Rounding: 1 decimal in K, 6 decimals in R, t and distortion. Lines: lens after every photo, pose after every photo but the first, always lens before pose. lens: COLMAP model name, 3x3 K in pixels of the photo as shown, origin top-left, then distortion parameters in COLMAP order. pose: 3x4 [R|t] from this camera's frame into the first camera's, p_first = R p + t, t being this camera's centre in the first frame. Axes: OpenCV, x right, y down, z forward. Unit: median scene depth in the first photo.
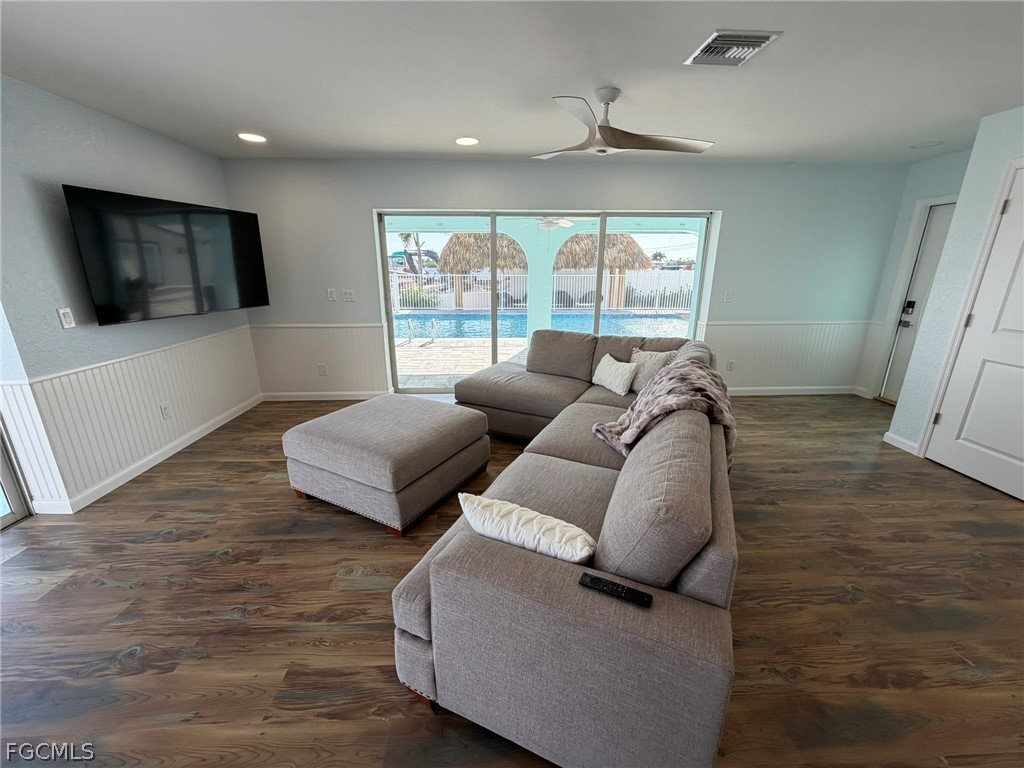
lens RADIAL K [[408.9, 0, 512.0], [0, 408.9, 384.0], [0, 0, 1]] dist [0.002713, 0.000053]
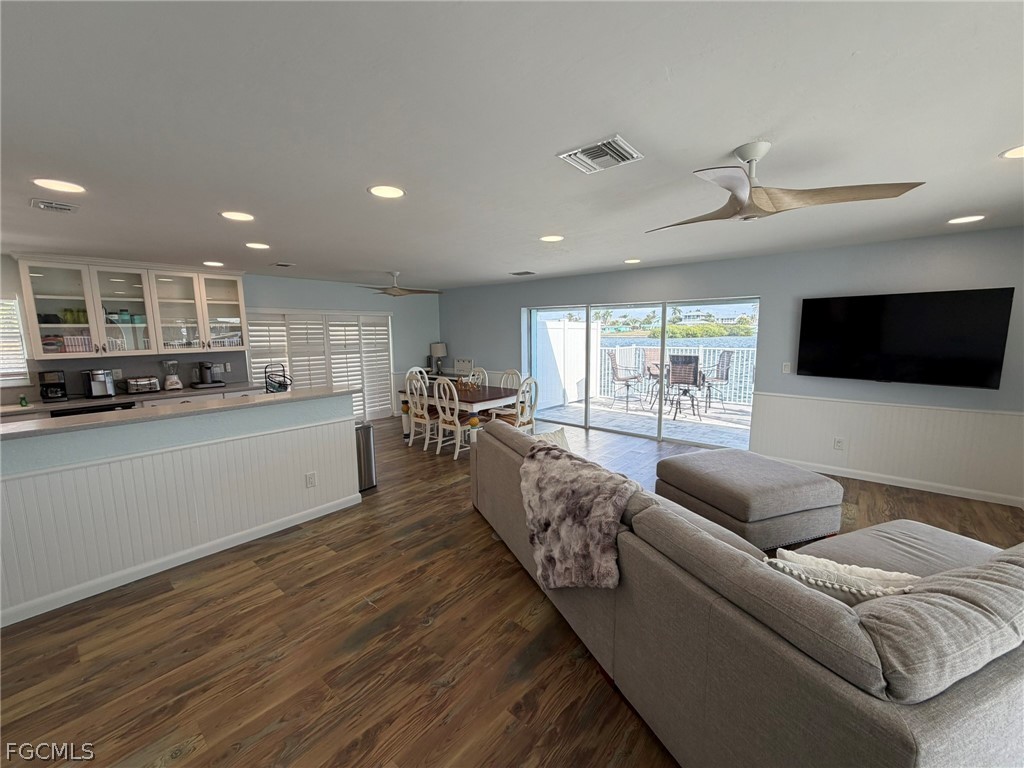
lens RADIAL K [[408.9, 0, 512.0], [0, 408.9, 384.0], [0, 0, 1]] dist [0.002713, 0.000053]
pose [[-0.678583, 0.101746, -0.727443, 0.977905], [-0.198601, 0.928057, 0.315068, -0.373448], [0.707165, 0.358270, -0.609557, 1.103526]]
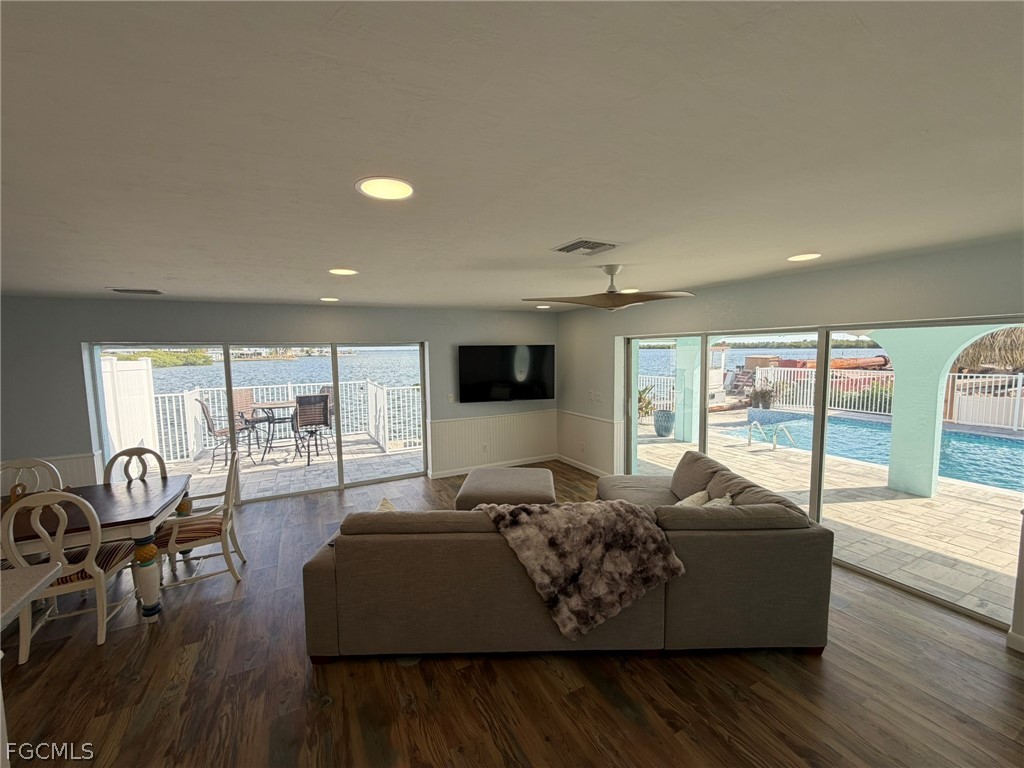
lens RADIAL K [[408.9, 0, 512.0], [0, 408.9, 384.0], [0, 0, 1]] dist [0.002713, 0.000053]
pose [[0.419715, 0.066699, -0.905202, 1.052361], [-0.240658, 0.969780, -0.040129, -0.201243], [0.875170, 0.234687, 0.423082, 0.244255]]
